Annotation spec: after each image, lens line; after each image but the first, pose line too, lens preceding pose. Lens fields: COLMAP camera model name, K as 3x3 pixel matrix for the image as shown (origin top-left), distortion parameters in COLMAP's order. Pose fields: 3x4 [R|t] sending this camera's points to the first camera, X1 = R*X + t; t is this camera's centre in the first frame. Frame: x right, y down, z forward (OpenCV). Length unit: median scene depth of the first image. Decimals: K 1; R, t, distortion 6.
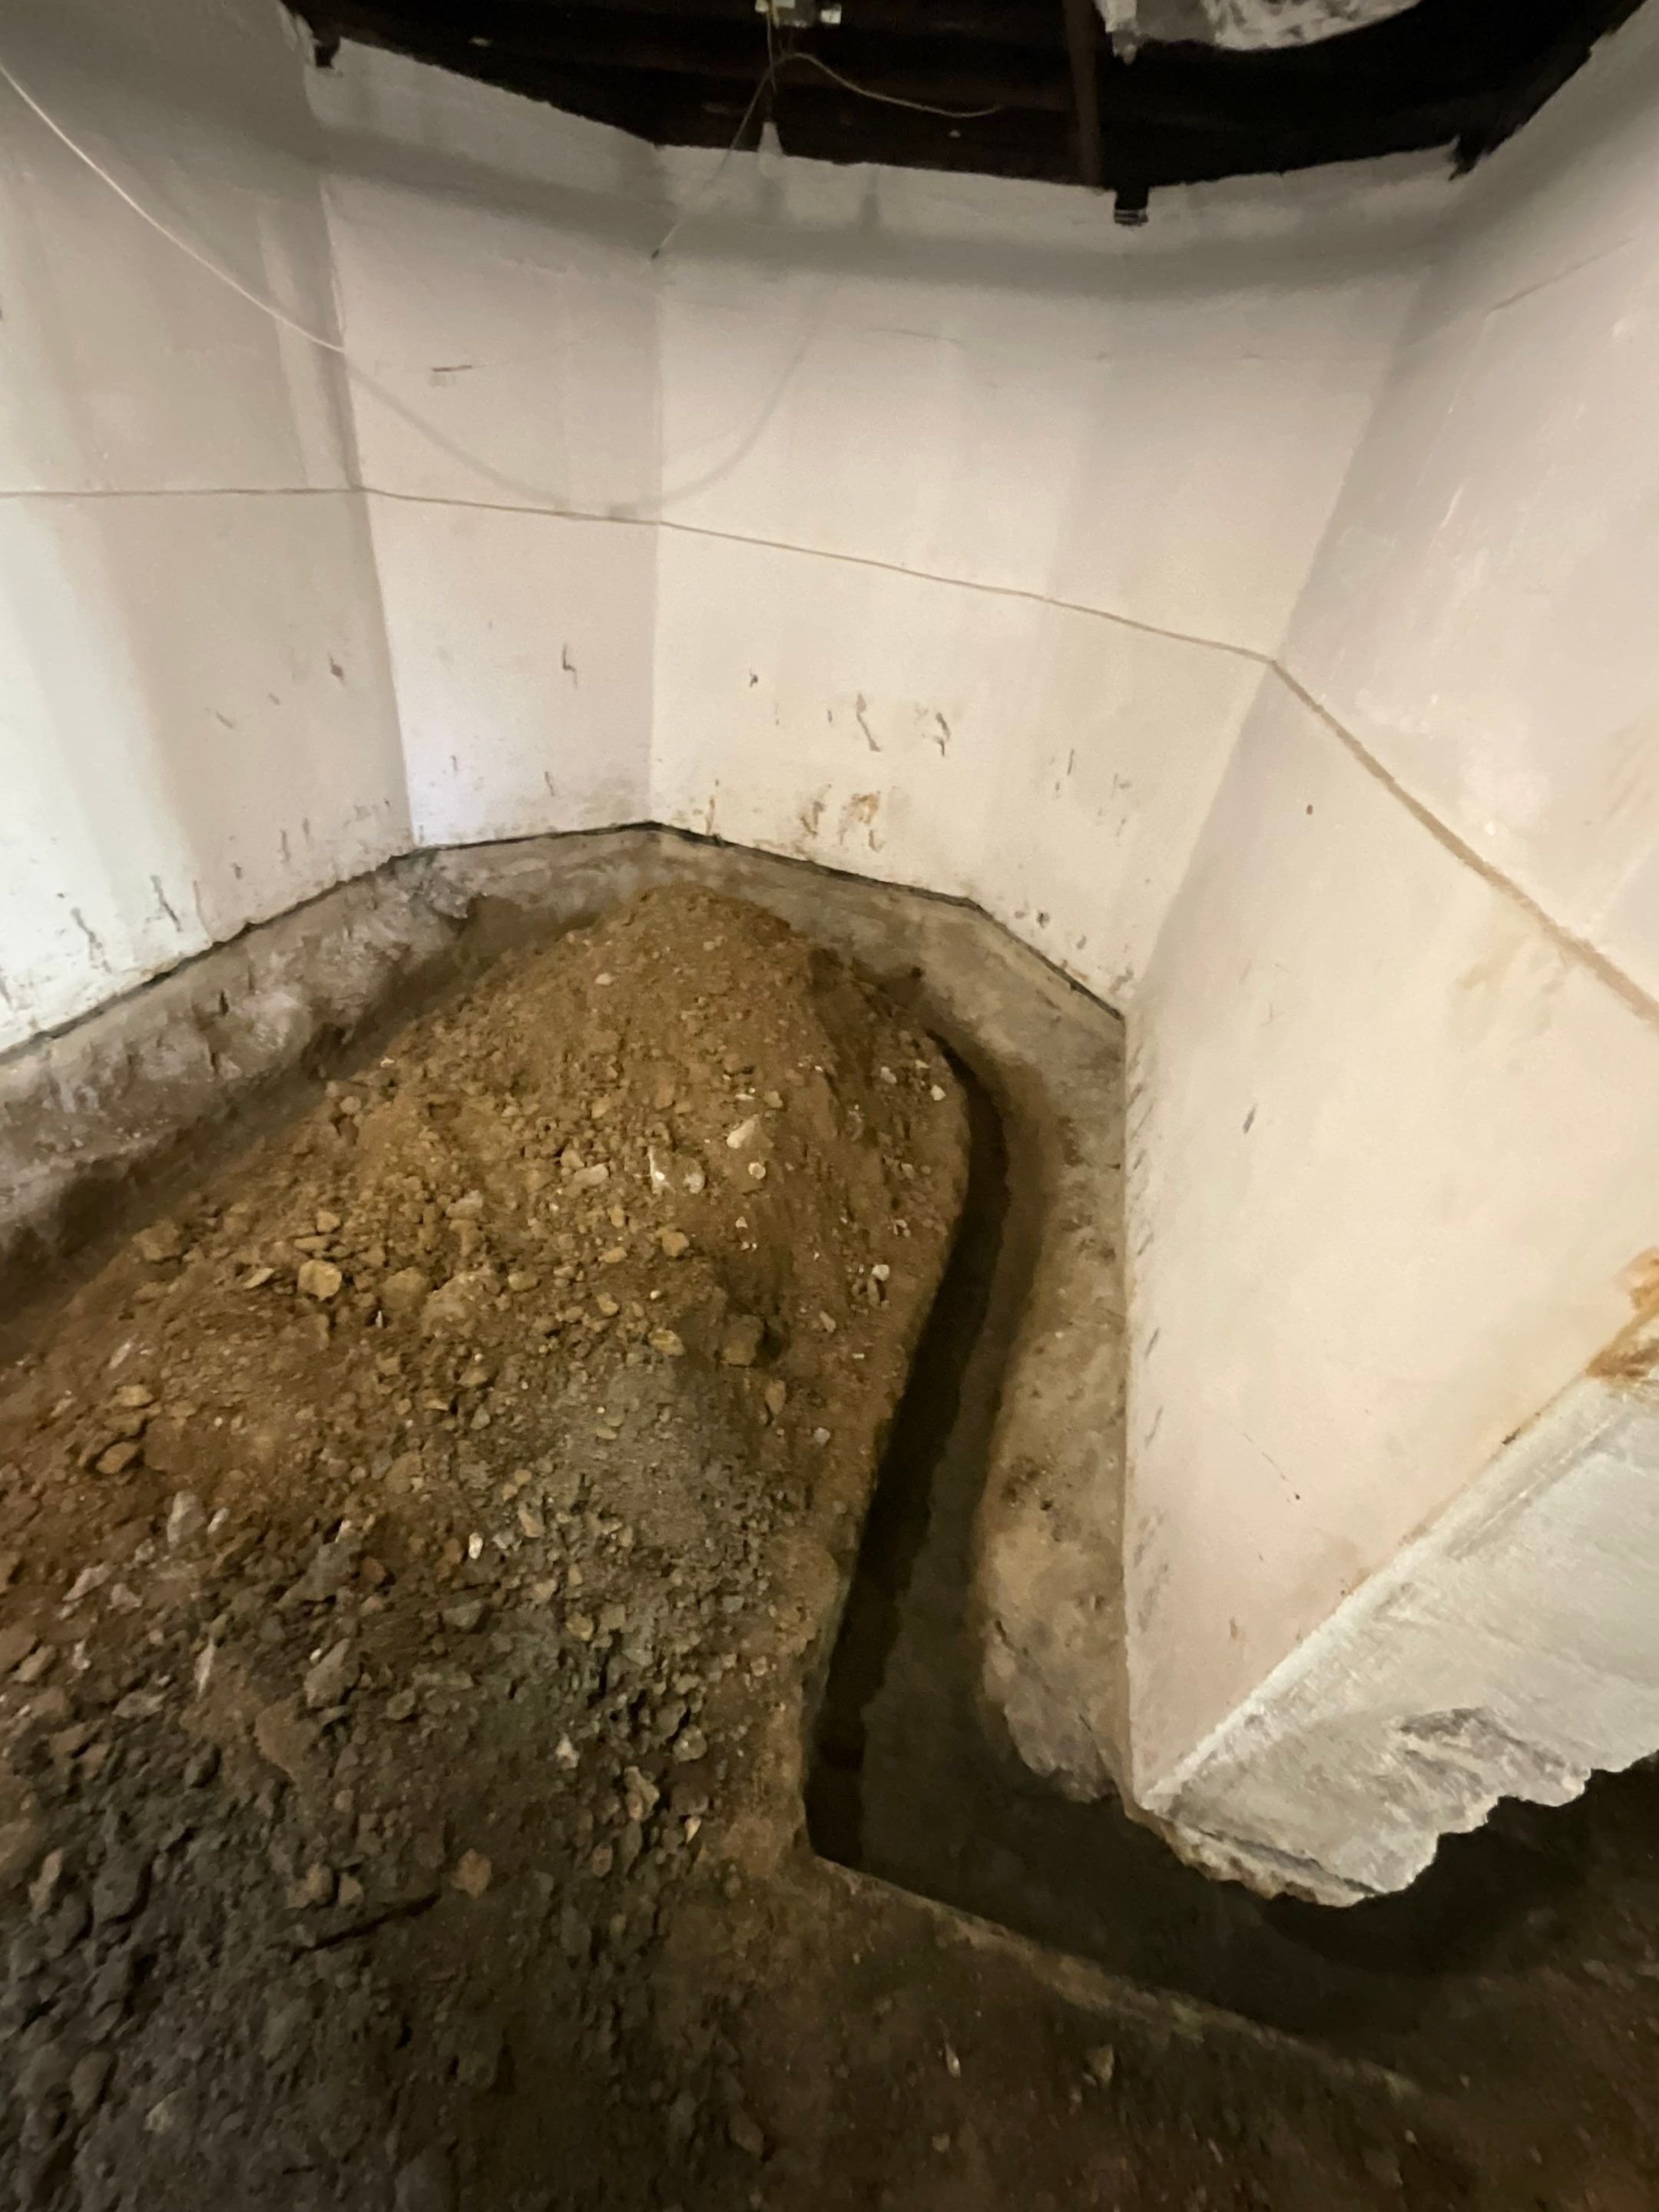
lens RADIAL K [[888.5, 0, 824.8], [0, 888.5, 1101.8], [0, 0, 1]] dist [0.002338, -0.000364]
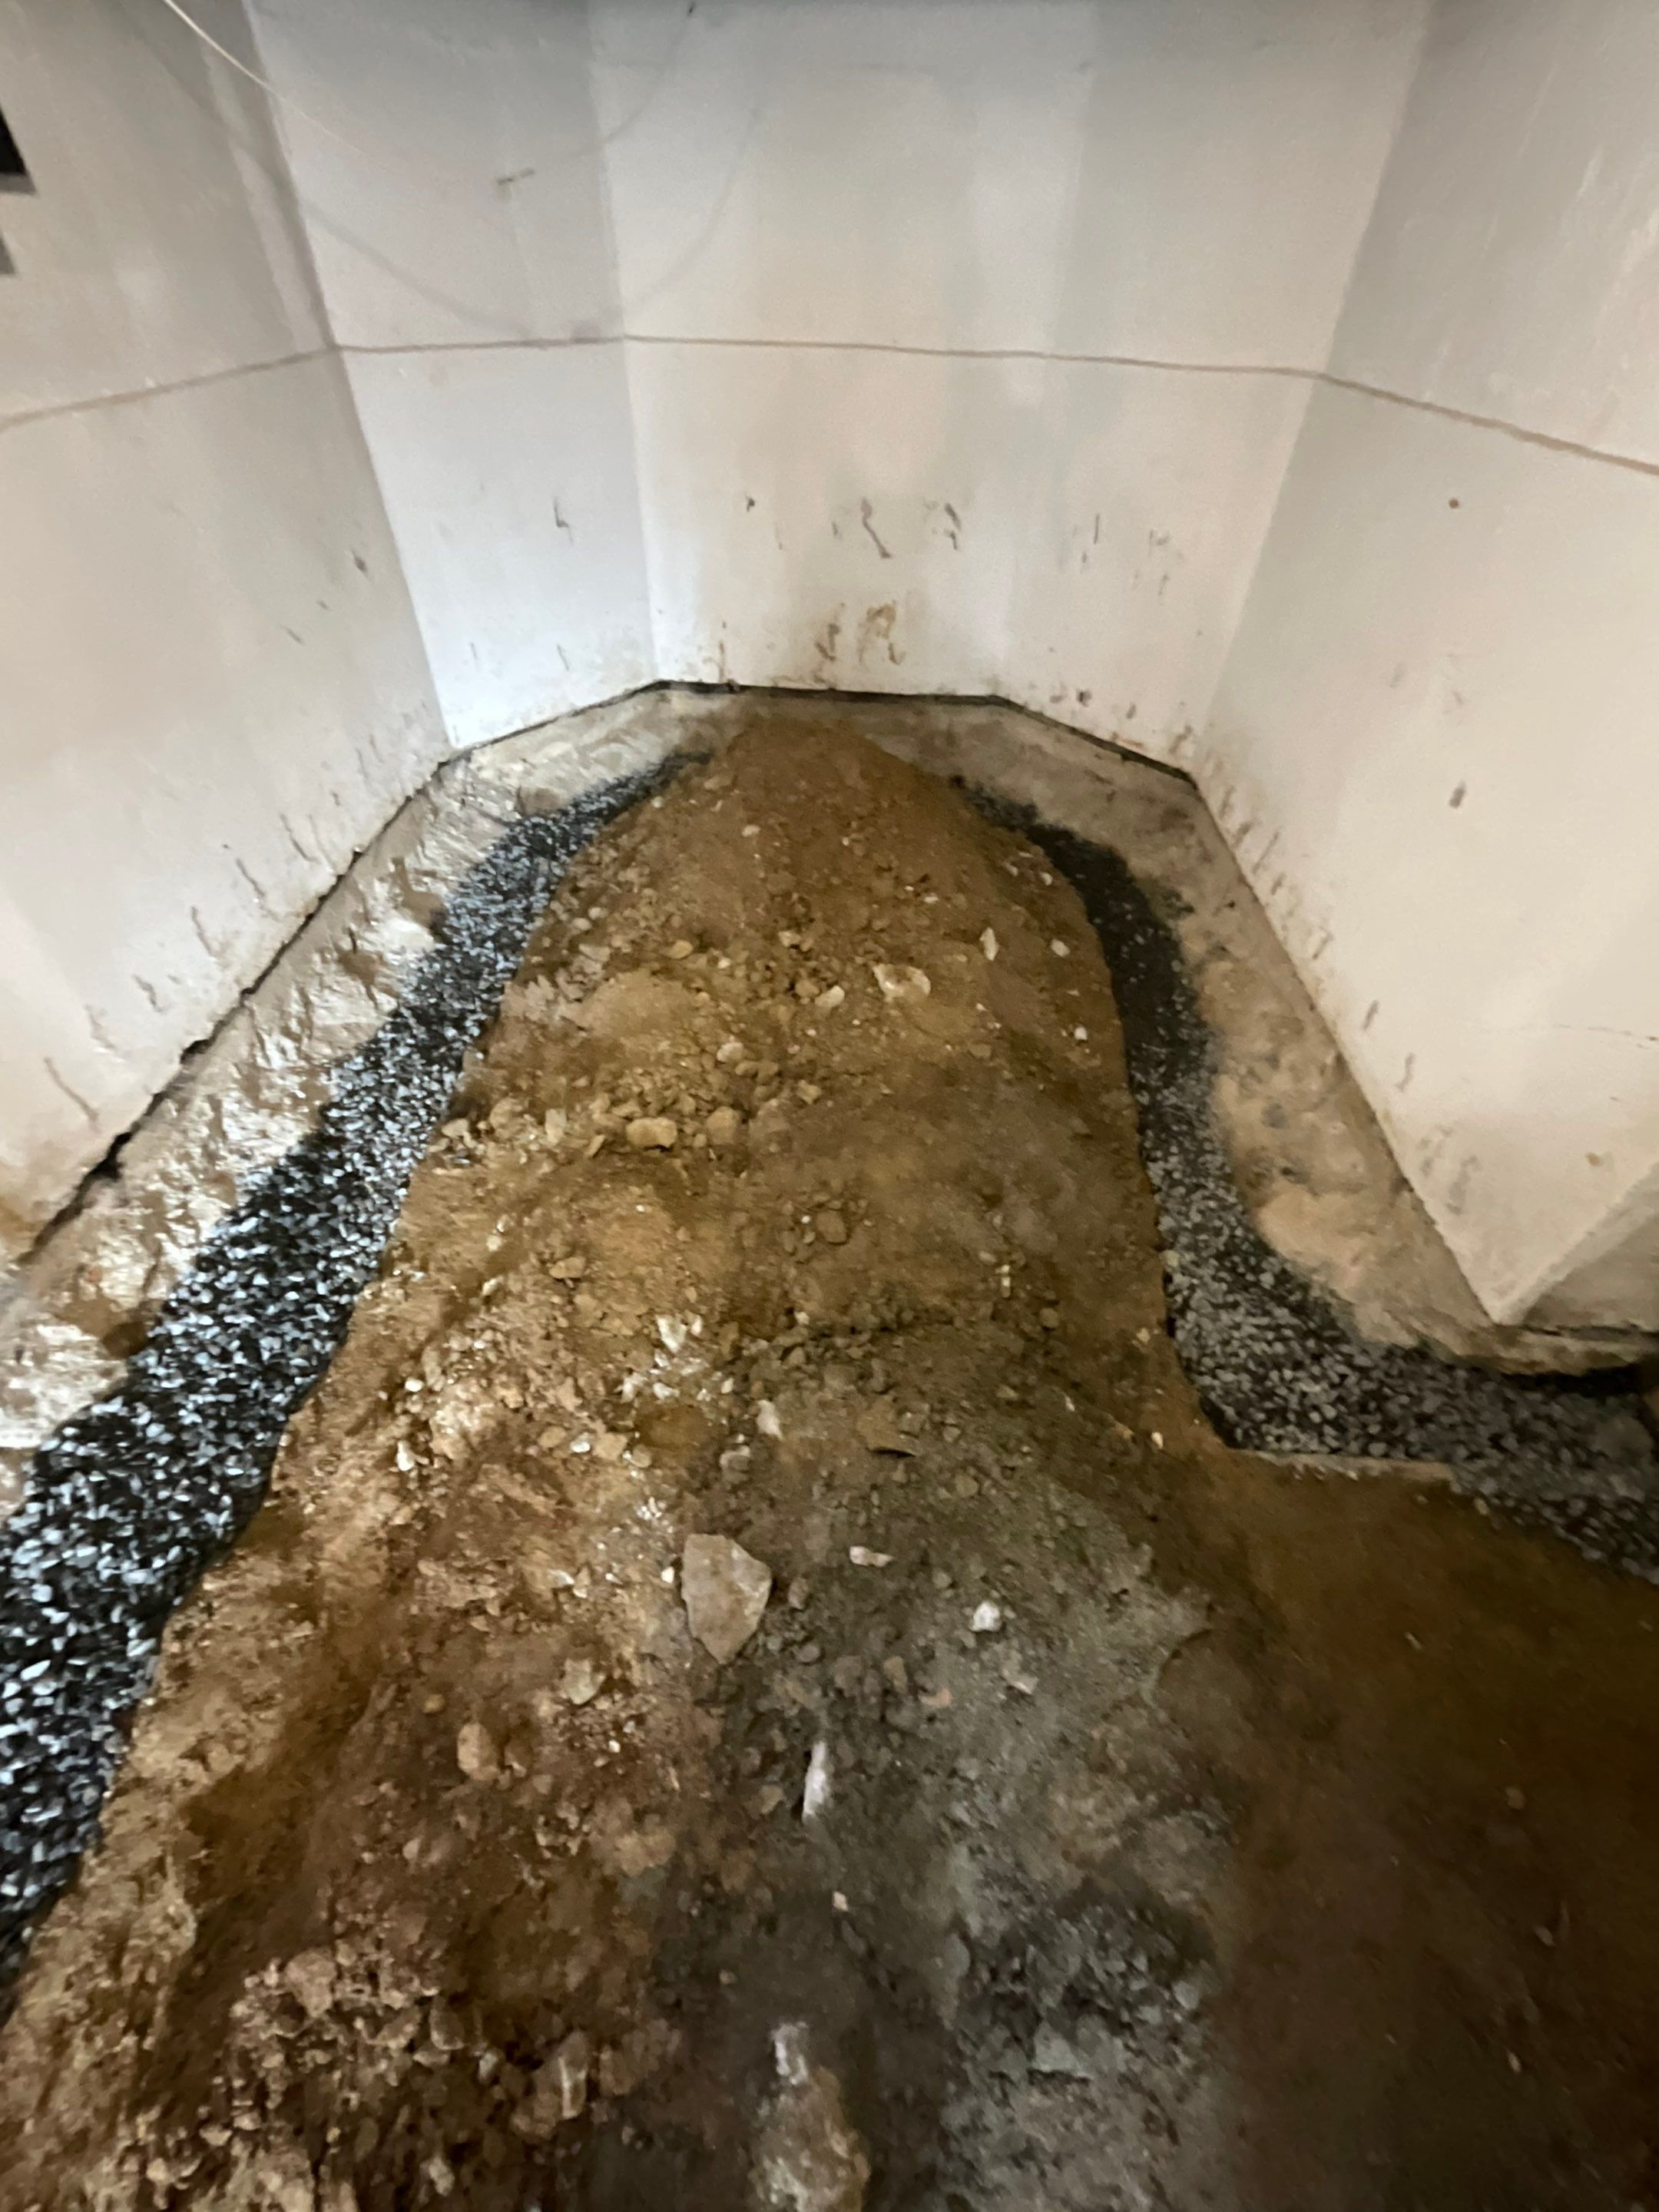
lens RADIAL K [[888.5, 0, 824.8], [0, 888.5, 1101.8], [0, 0, 1]] dist [0.002338, -0.000364]
pose [[0.969650, -0.232122, 0.076796, -0.234706], [0.218249, 0.963333, 0.156070, 0.020362], [-0.110207, -0.134573, 0.984756, -0.050440]]
